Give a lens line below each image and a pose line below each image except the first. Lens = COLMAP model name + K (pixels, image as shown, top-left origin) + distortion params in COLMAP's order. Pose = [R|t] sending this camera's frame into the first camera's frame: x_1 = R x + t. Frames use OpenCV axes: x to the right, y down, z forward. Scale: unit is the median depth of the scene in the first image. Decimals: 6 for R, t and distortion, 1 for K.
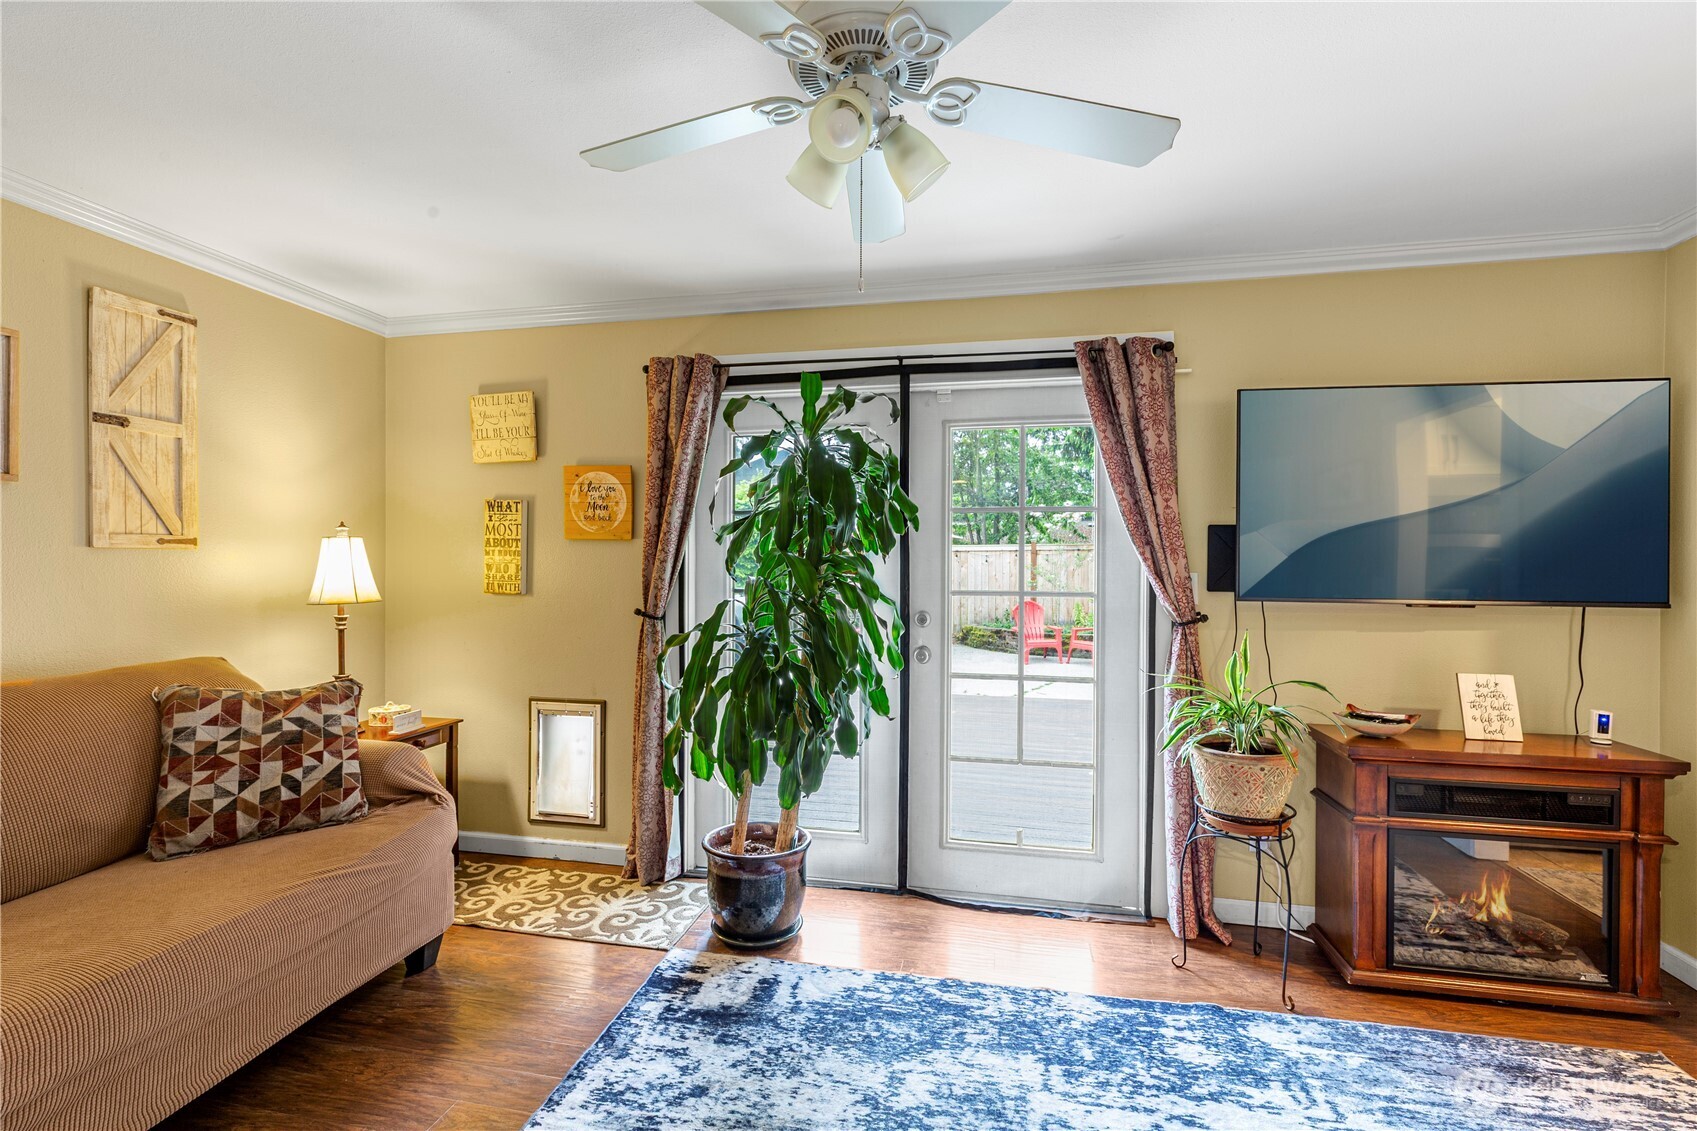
lens RADIAL K [[775.0, 0, 851.9], [0, 775.0, 560.5], [0, 0, 1]] dist [0.003683, 0.000227]
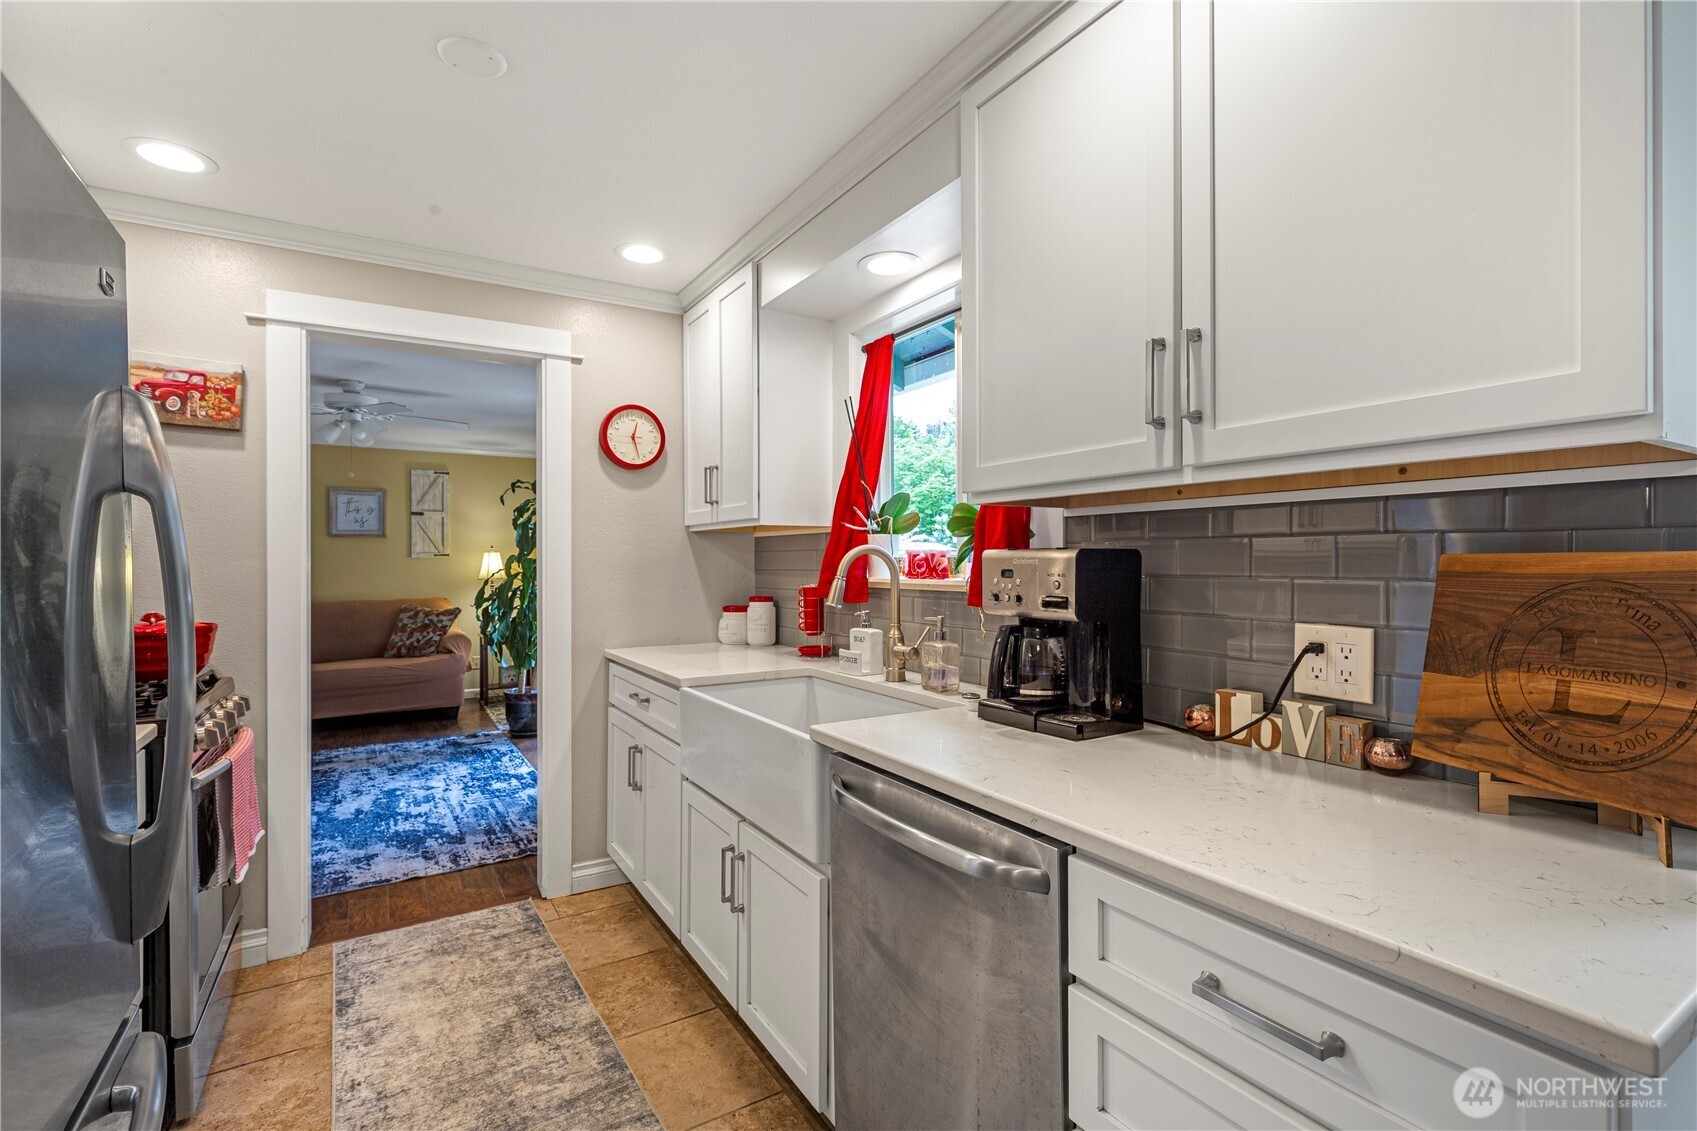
lens RADIAL K [[775.0, 0, 851.9], [0, 775.0, 560.5], [0, 0, 1]] dist [0.003683, 0.000227]
pose [[0.680045, -0.007252, -0.733134, 2.413284], [0.004348, 0.999973, -0.005858, 0.018548], [0.733157, 0.000796, 0.680059, 0.234364]]
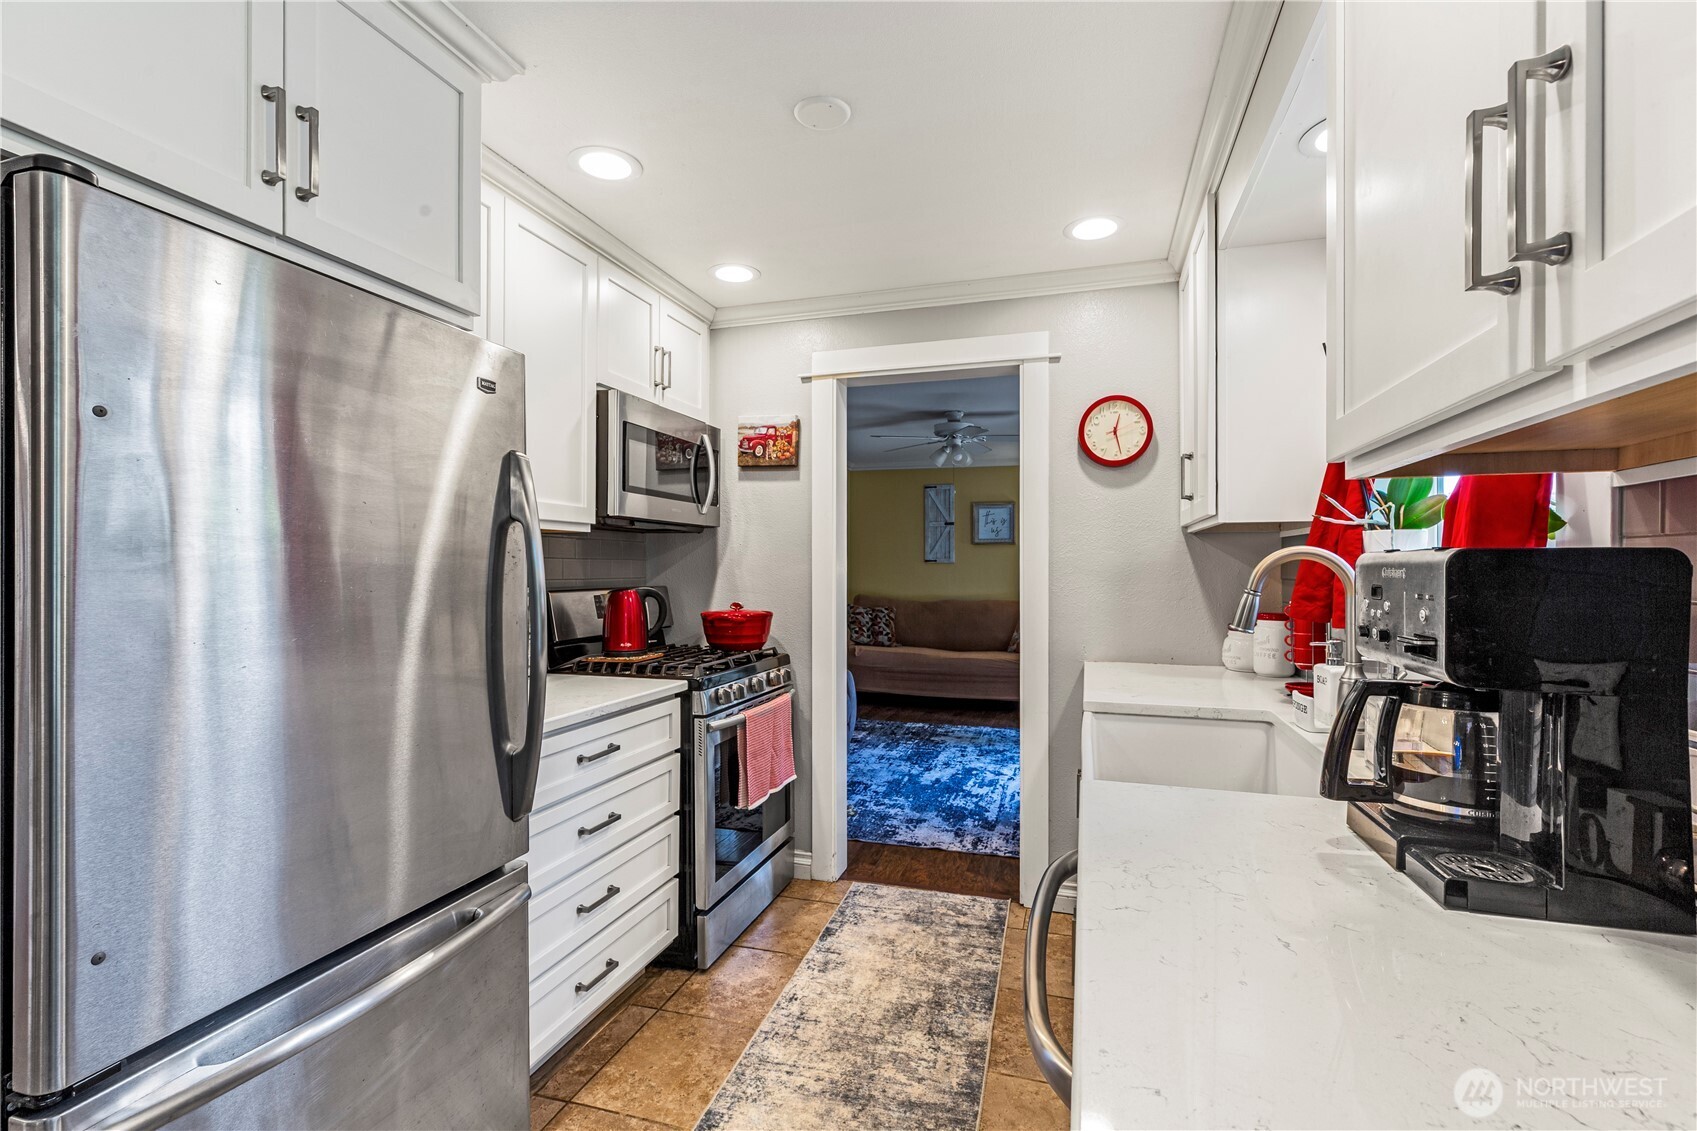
lens RADIAL K [[781.9, 0, 836.9], [0, 781.9, 565.0], [0, 0, 1]] dist [0.003142, 0.000220]
pose [[-0.111075, -0.006443, -0.993791, 2.443422], [-0.004768, 0.999971, -0.005951, 0.016040], [0.993801, 0.004077, -0.111103, 0.566649]]
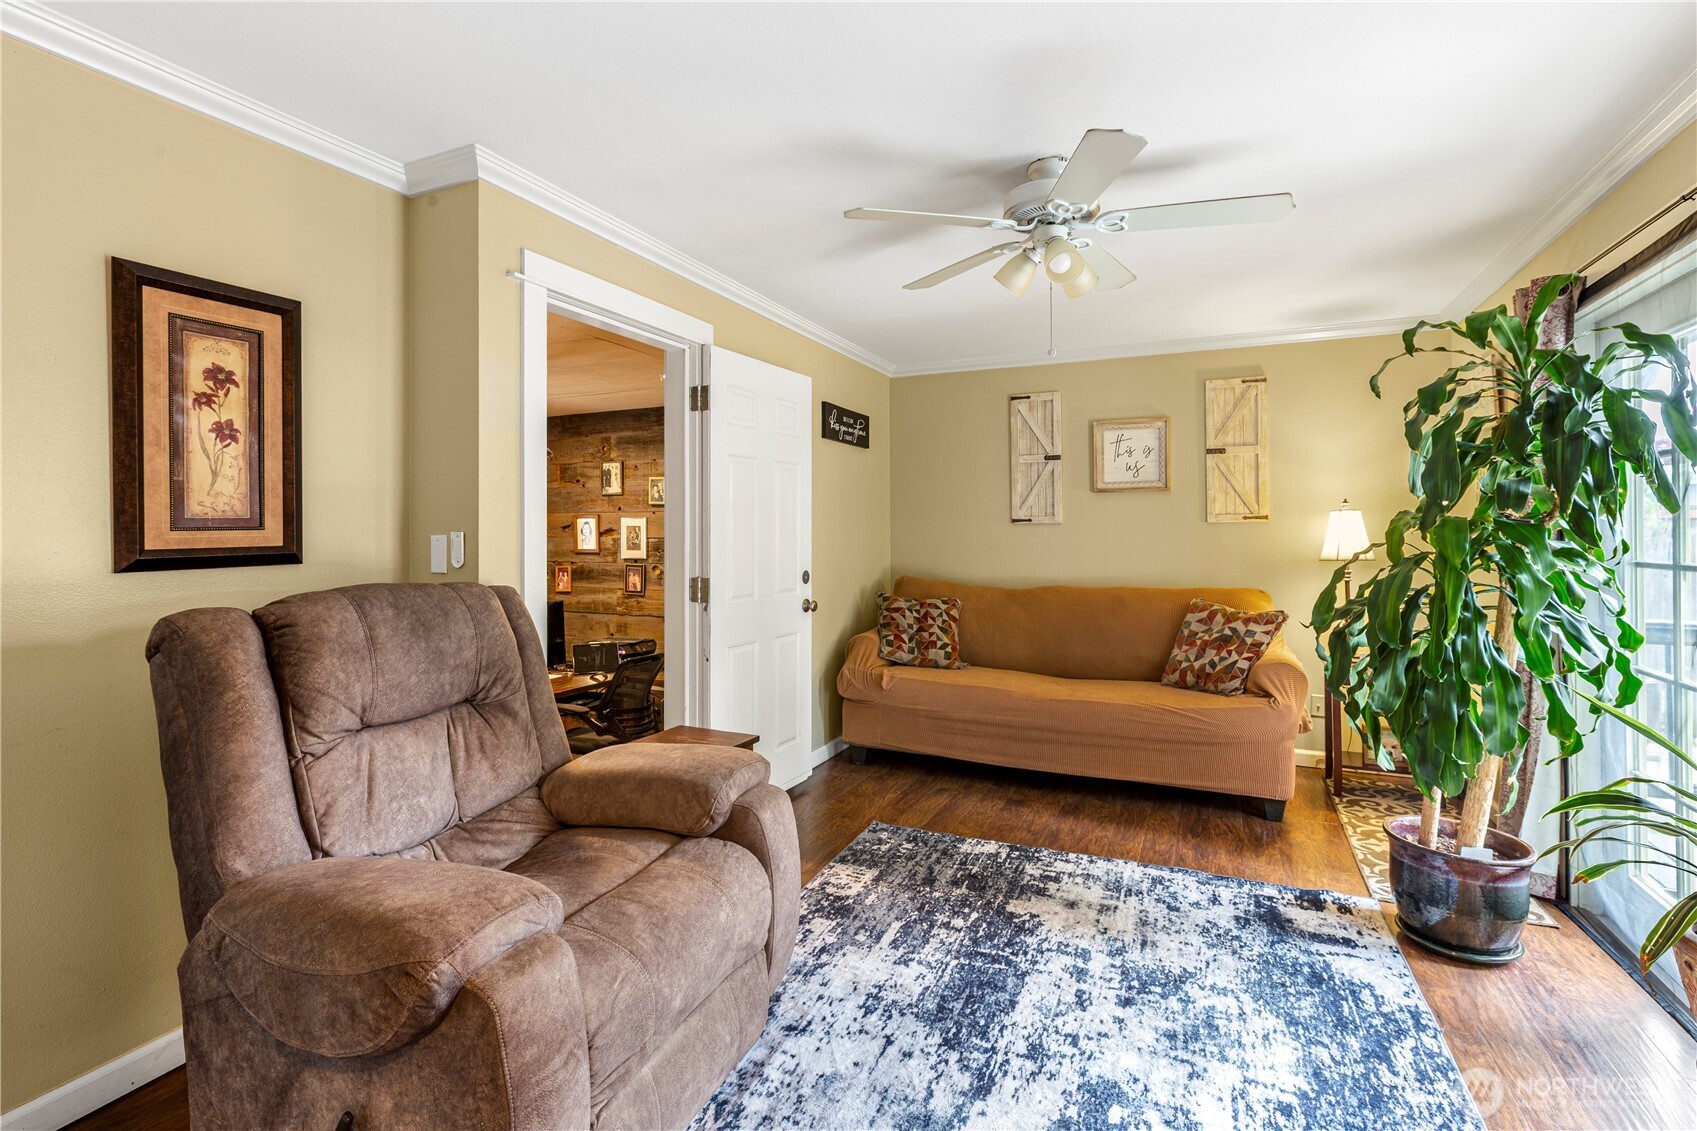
lens RADIAL K [[803.8, 0, 839.6], [0, 803.8, 519.4], [0, 0, 1]] dist [-0.001945, 0.000082]
pose [[-0.236616, -0.019737, -0.971403, 1.117372], [0.000340, 0.999792, -0.020396, 0.015234], [0.971603, -0.005156, -0.236560, 0.631909]]
